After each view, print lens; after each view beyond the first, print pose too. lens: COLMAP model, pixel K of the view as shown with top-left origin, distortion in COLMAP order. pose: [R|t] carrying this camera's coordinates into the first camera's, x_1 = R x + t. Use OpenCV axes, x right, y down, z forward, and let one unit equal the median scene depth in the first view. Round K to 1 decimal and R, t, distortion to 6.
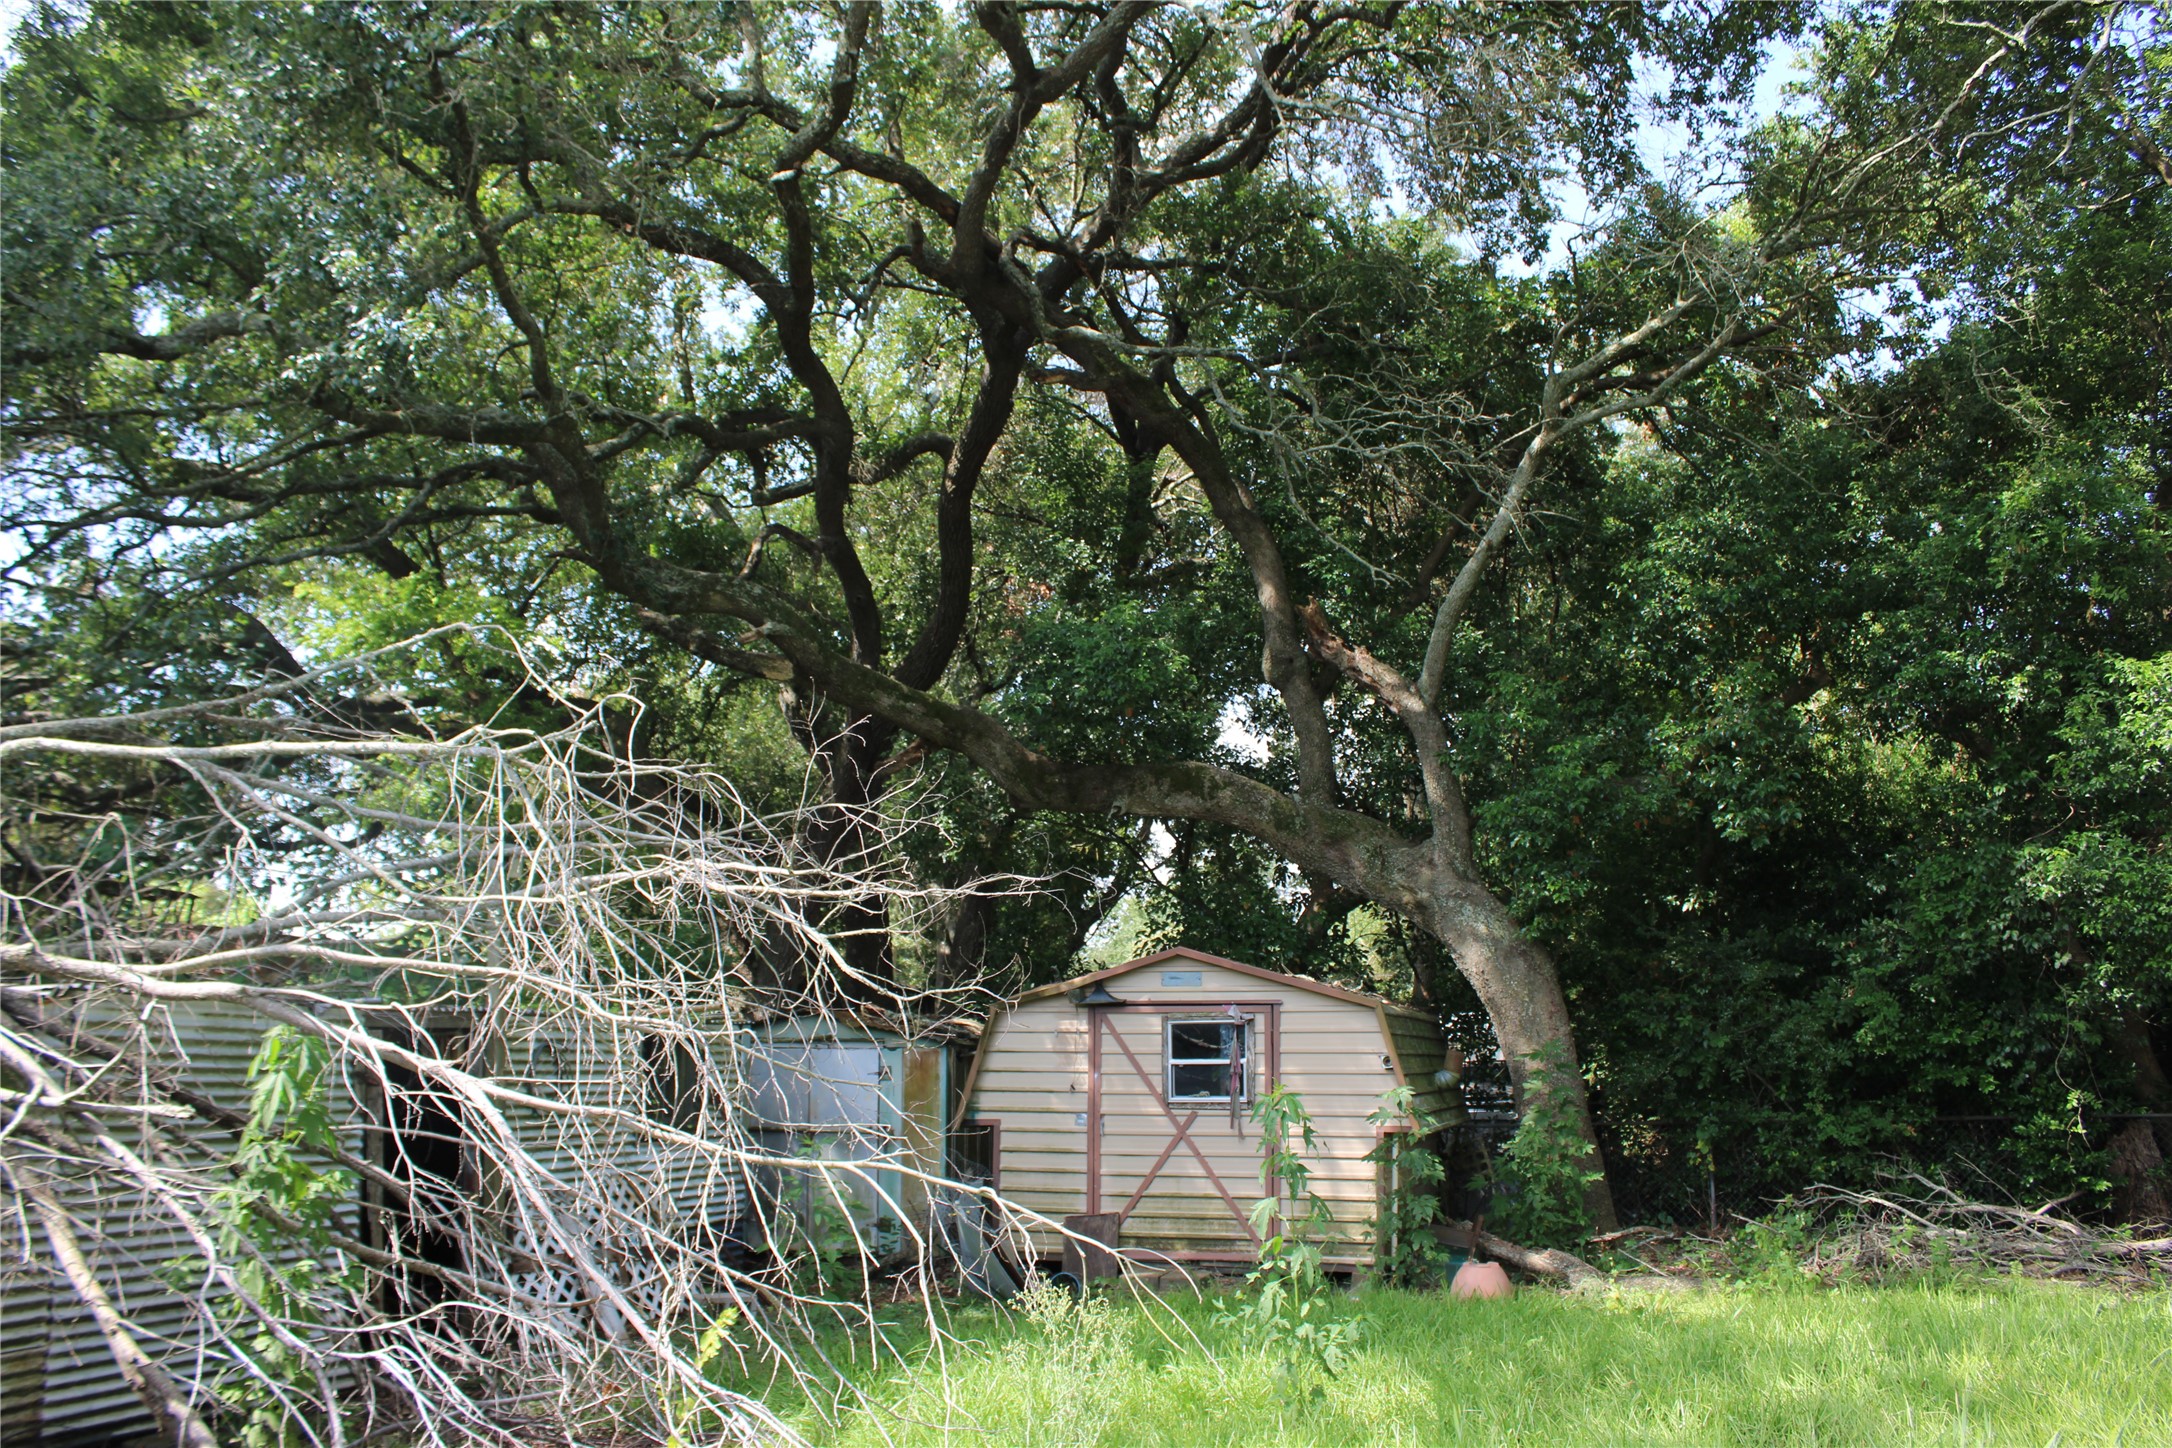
lens RADIAL K [[1822.4, 0, 1086.0], [0, 1822.4, 724.0], [0, 0, 1]] dist [-0.173928, 0.192385]
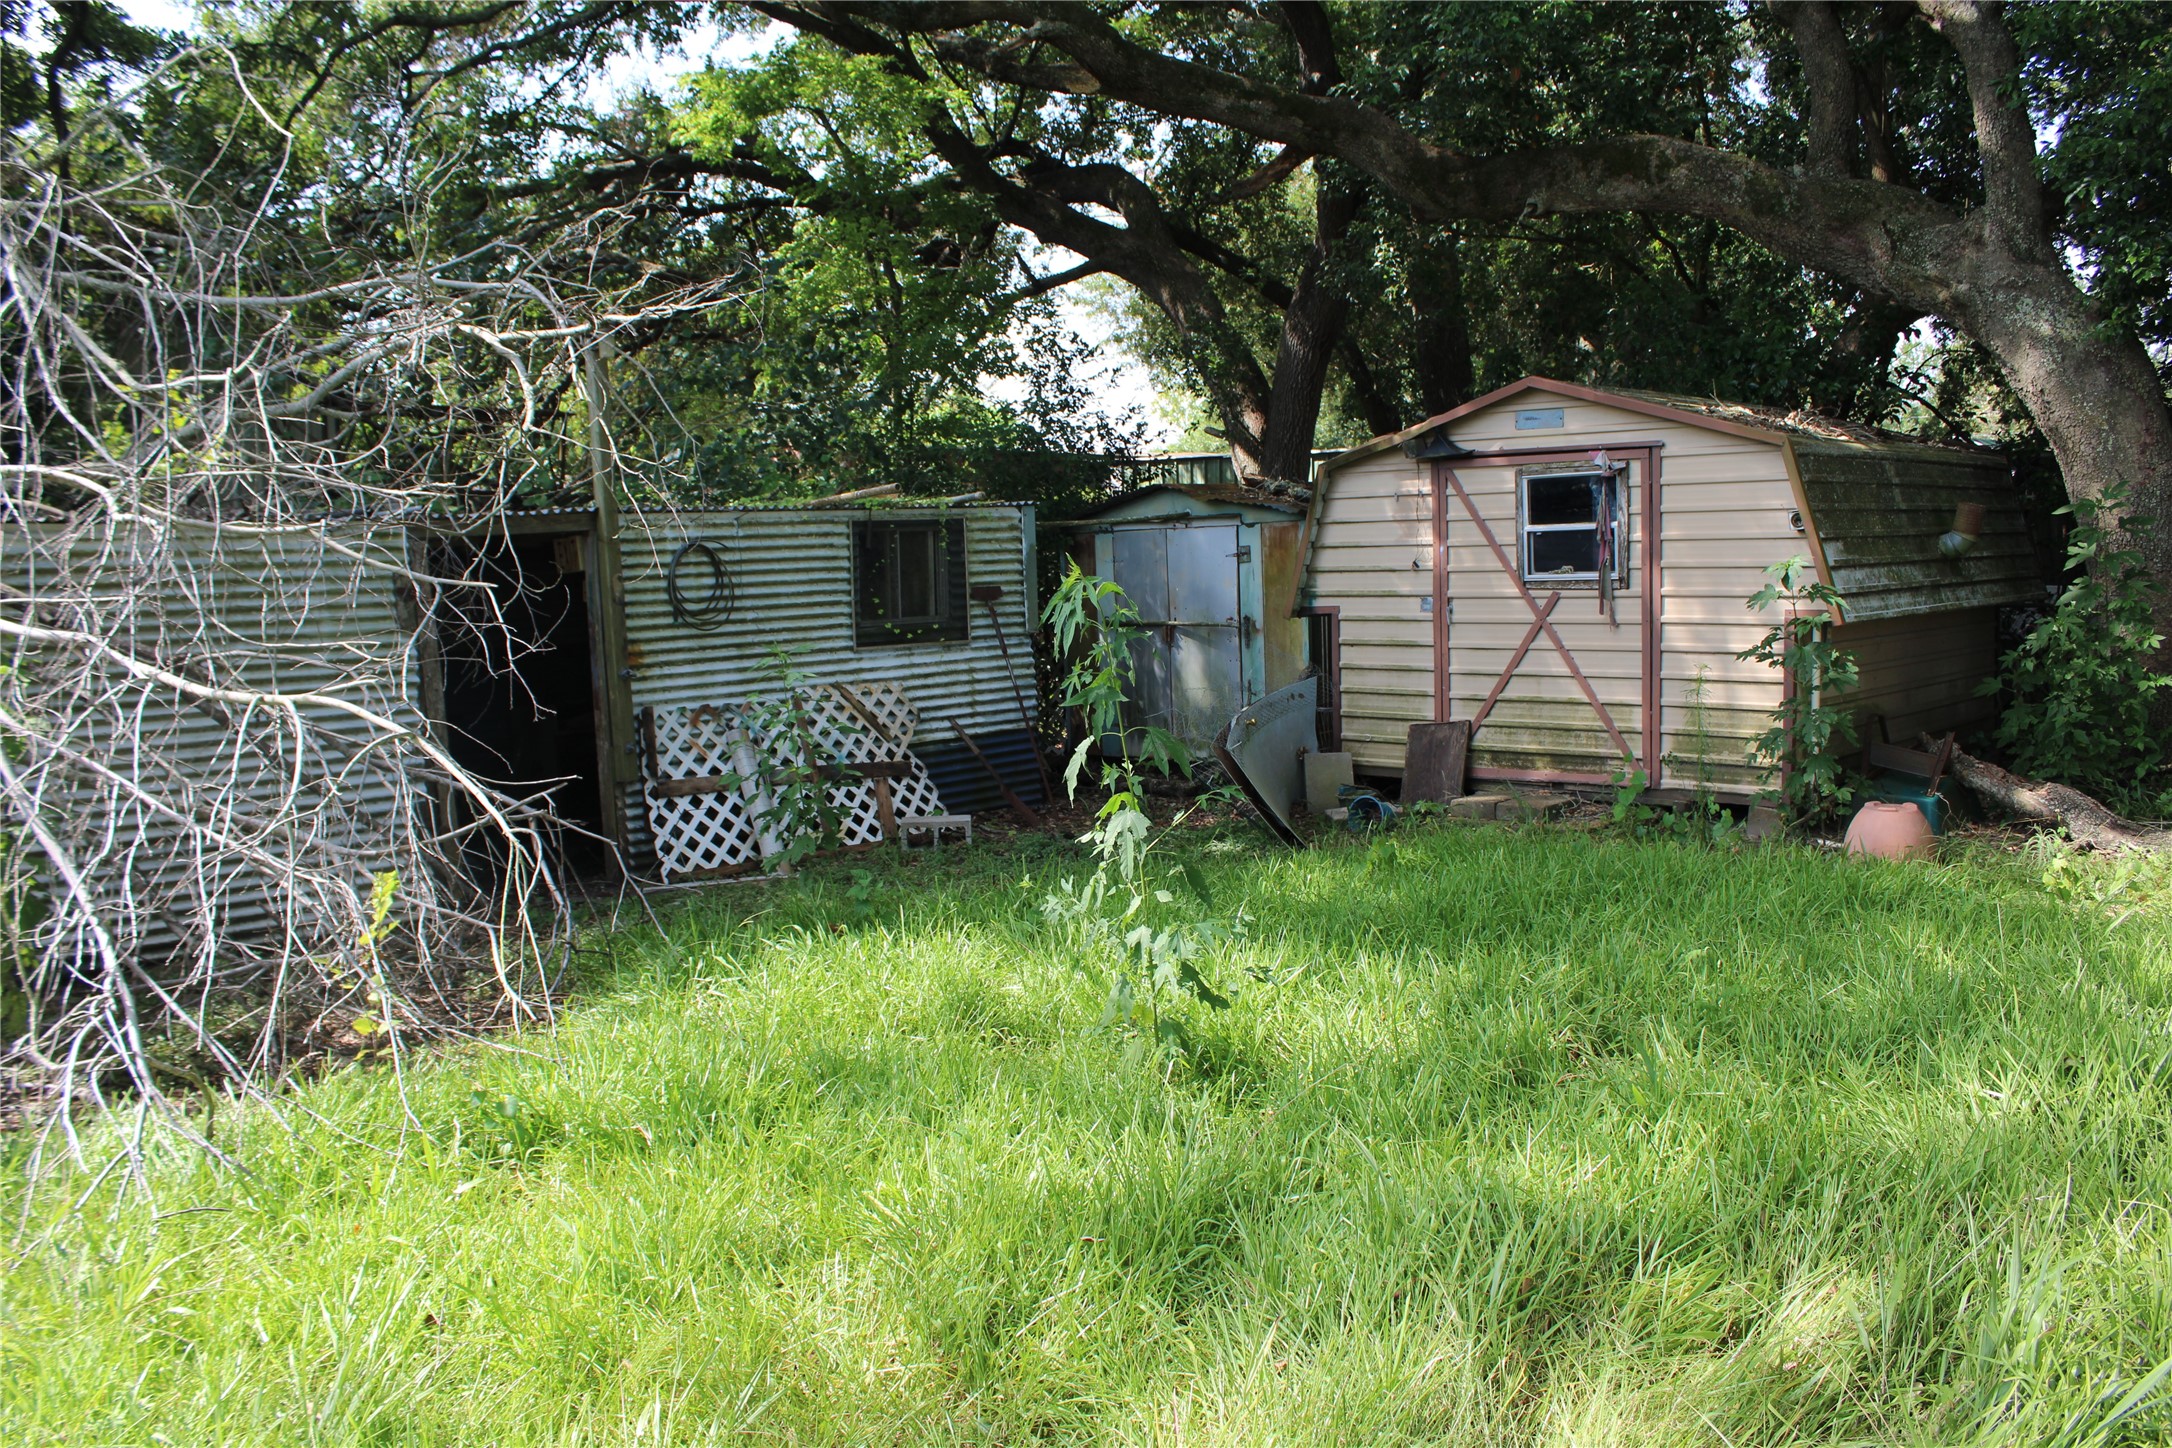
lens RADIAL K [[1822.4, 0, 1086.0], [0, 1822.4, 724.0], [0, 0, 1]] dist [-0.173928, 0.192385]
pose [[0.895924, 0.007691, -0.444141, 0.219152], [0.116693, 0.960658, 0.252029, 0.052139], [0.428606, -0.277627, 0.859779, 0.241581]]
